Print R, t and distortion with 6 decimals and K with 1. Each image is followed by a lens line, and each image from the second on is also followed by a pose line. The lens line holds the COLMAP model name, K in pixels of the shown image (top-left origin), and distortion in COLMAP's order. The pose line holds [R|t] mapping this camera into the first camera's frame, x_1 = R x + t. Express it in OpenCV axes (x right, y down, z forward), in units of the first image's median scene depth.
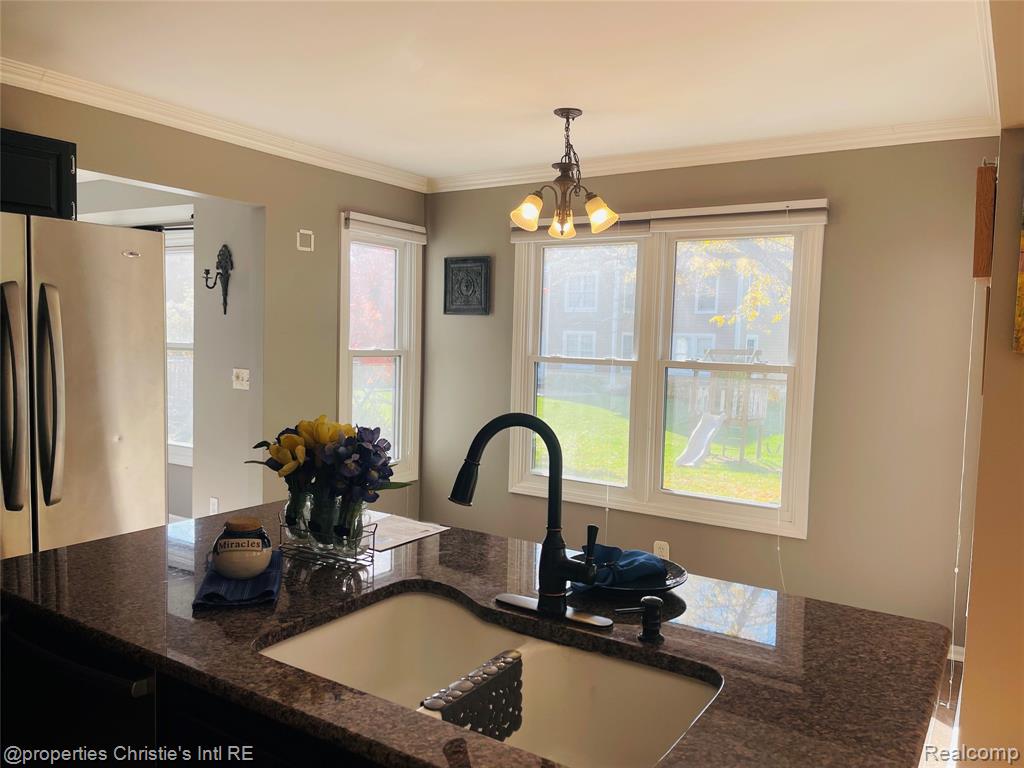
lens RADIAL K [[771.5, 0, 507.1], [0, 771.5, 387.7], [0, 0, 1]] dist [0.043755, -0.048111]
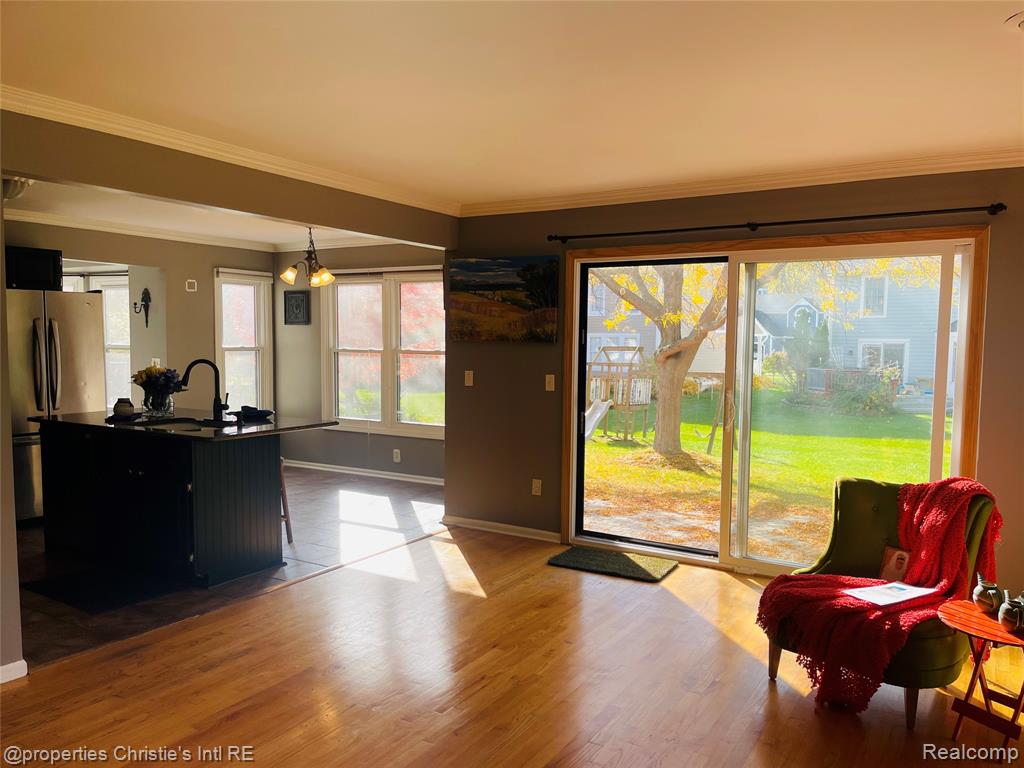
lens RADIAL K [[771.5, 0, 516.1], [0, 771.5, 392.9], [0, 0, 1]] dist [0.043755, -0.048111]
pose [[0.999339, -0.019207, 0.030859, 0.415267], [0.019102, 0.999811, 0.003697, 0.063250], [-0.030925, -0.003106, 0.999517, -0.788710]]
